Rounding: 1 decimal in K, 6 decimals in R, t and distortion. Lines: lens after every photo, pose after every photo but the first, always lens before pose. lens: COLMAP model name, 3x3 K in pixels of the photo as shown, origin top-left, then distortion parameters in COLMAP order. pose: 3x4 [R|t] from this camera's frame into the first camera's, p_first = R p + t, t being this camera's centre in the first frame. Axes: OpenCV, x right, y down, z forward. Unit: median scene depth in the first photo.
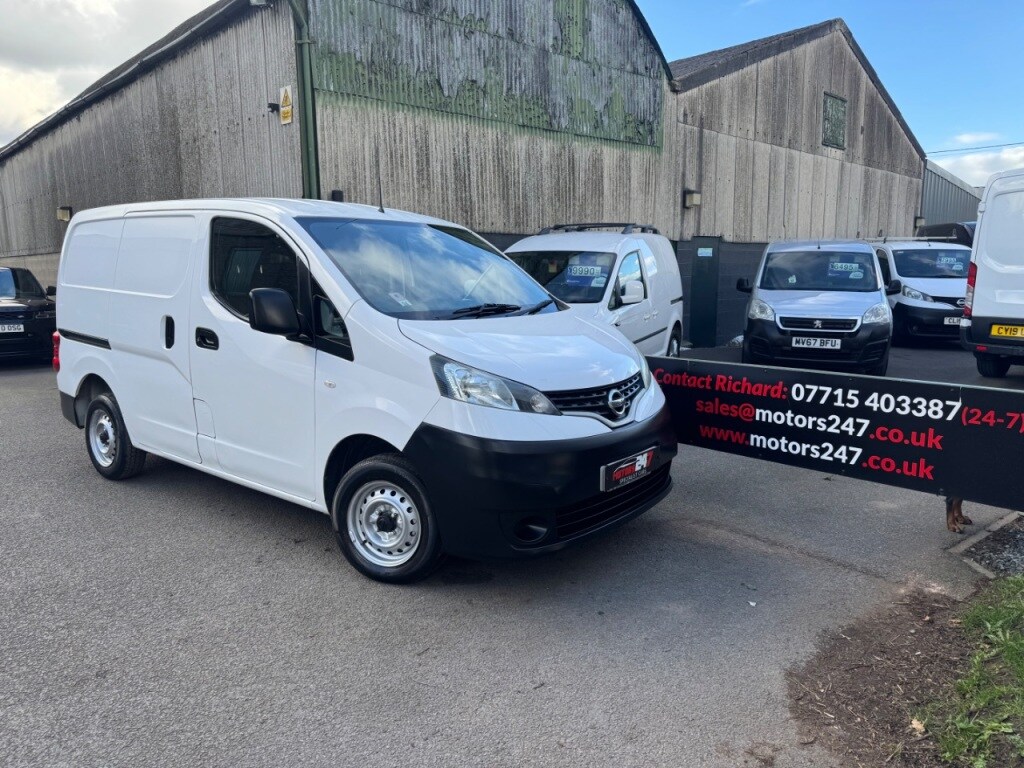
lens RADIAL K [[721.9, 0, 512.2], [0, 721.9, 382.1], [0, 0, 1]] dist [0.044154, -0.047201]
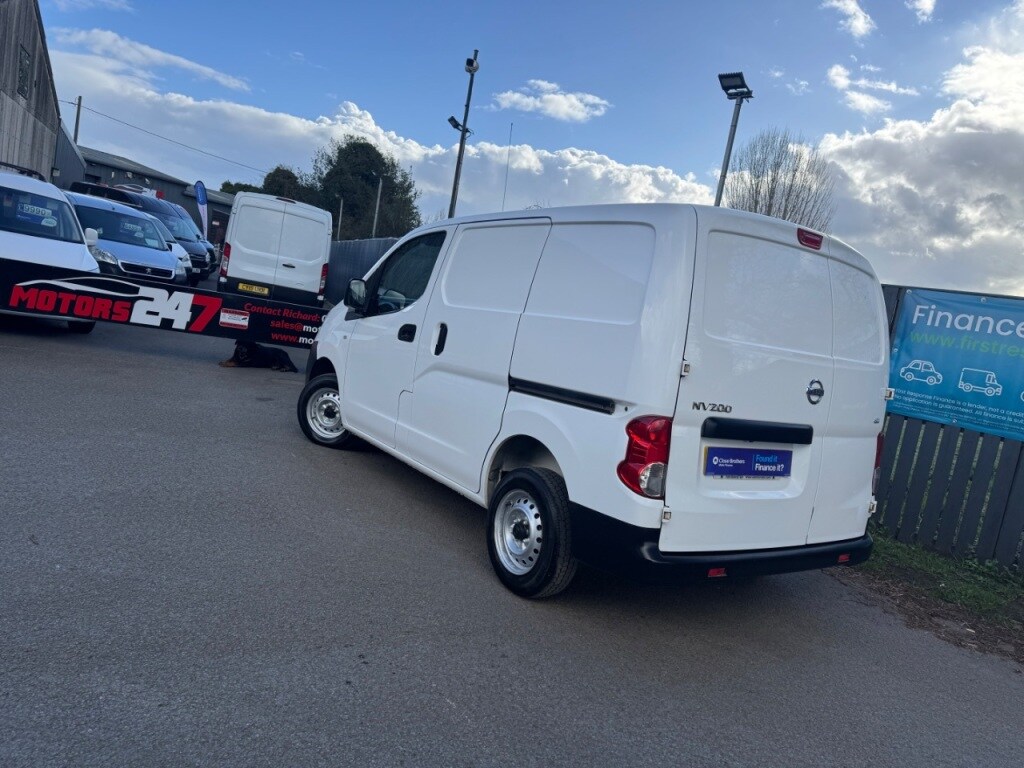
lens RADIAL K [[721.9, 0, 523.6], [0, 721.9, 390.2], [0, 0, 1]] dist [0.044154, -0.047201]
pose [[0.311257, -0.054268, 0.948775, -1.497350], [-0.039590, 0.996761, 0.070001, 0.049965], [-0.949501, -0.059350, 0.308101, -0.315202]]
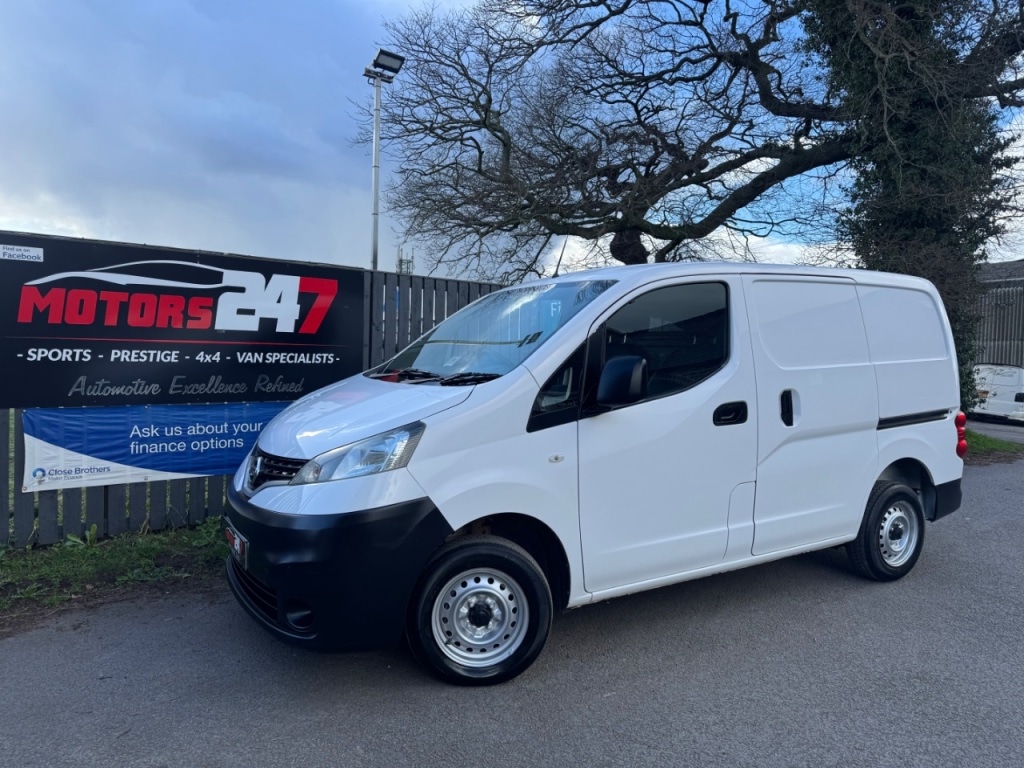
lens RADIAL K [[720.3, 0, 512.7], [0, 720.3, 380.3], [0, 0, 1]] dist [0.045071, -0.049634]
pose [[-0.927656, -0.033191, 0.371959, -0.602023], [0.033724, 0.984527, 0.171958, -0.146204], [-0.371911, 0.172061, -0.912183, 1.046447]]
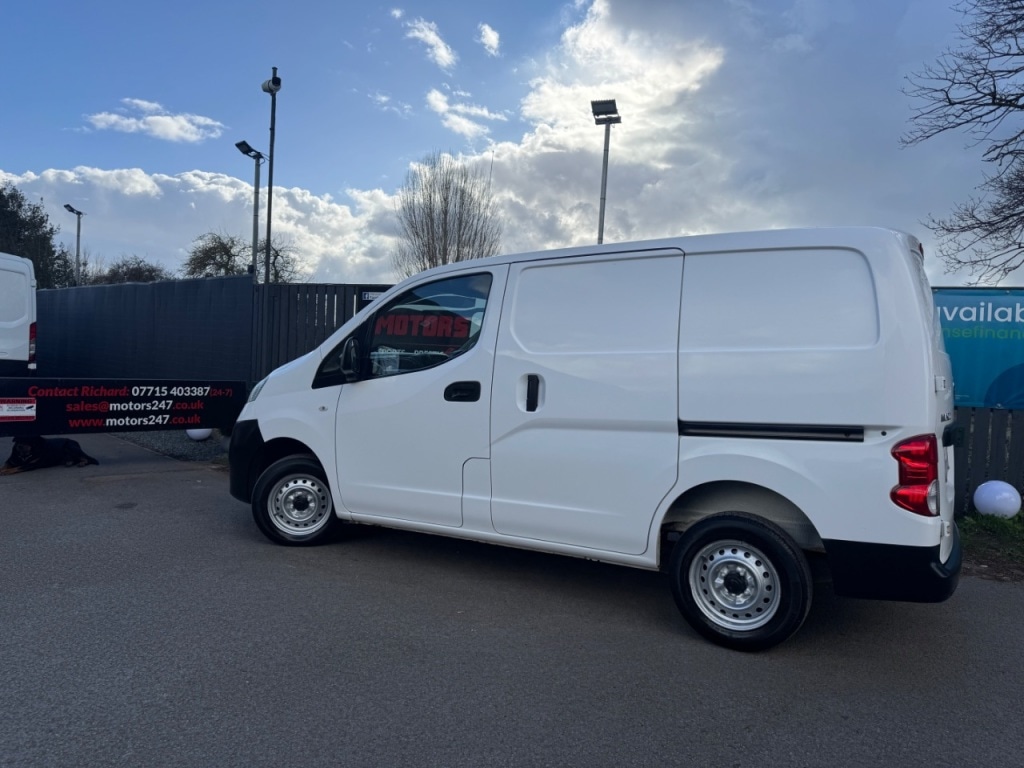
lens RADIAL K [[721.9, 0, 513.6], [0, 721.9, 387.6], [0, 0, 1]] dist [0.044154, -0.047201]
pose [[-0.118984, -0.041760, 0.992018, -1.454941], [0.096273, 0.993922, 0.053388, -0.001759], [-0.988218, 0.101857, -0.114240, 0.226952]]
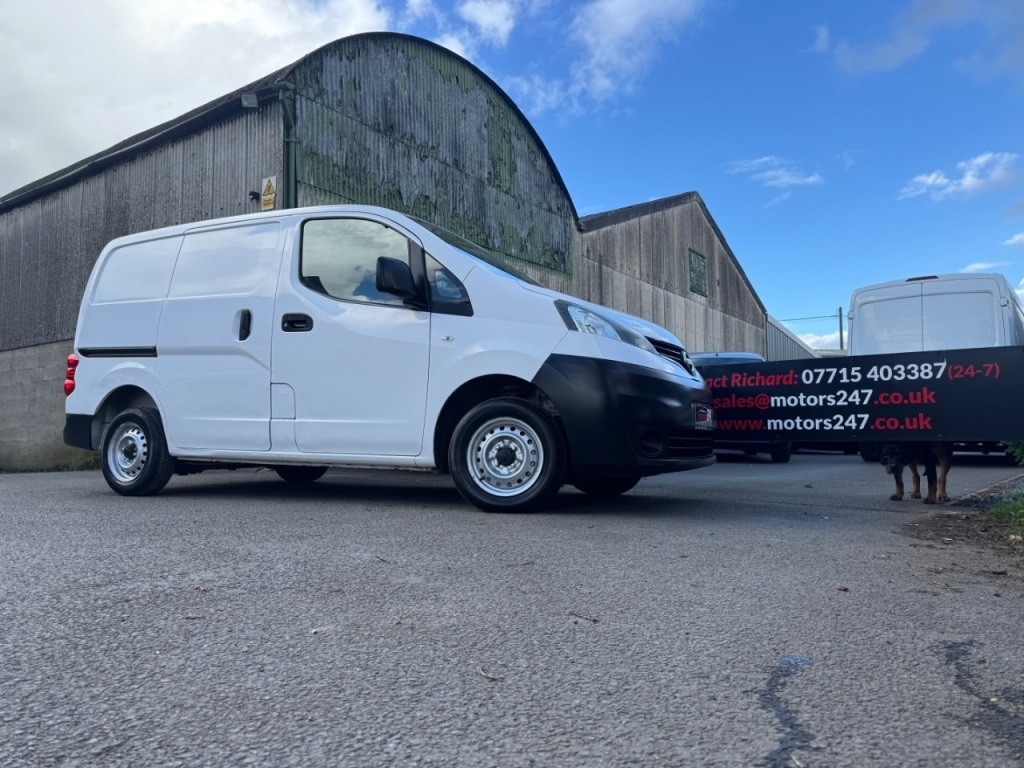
lens RADIAL K [[721.9, 0, 505.5], [0, 721.9, 378.5], [0, 0, 1]] dist [0.044154, -0.047201]
pose [[0.981783, 0.019133, 0.189038, -0.299551], [0.025399, 0.972772, -0.230367, 0.258201], [-0.188299, 0.230972, 0.954566, -0.052240]]
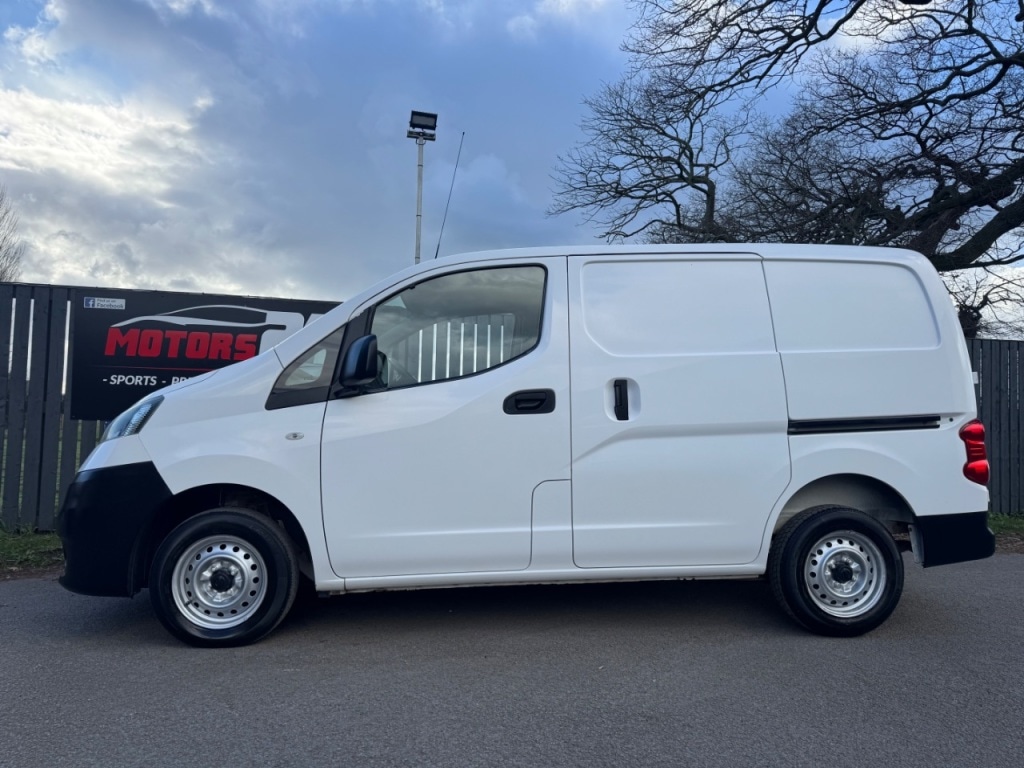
lens RADIAL K [[720.3, 0, 511.5], [0, 720.3, 382.8], [0, 0, 1]] dist [0.045071, -0.049634]
pose [[-0.675010, 0.033055, 0.737067, -1.081447], [0.090293, 0.995188, 0.038060, -0.005112], [-0.732262, 0.092243, -0.674747, 0.718798]]
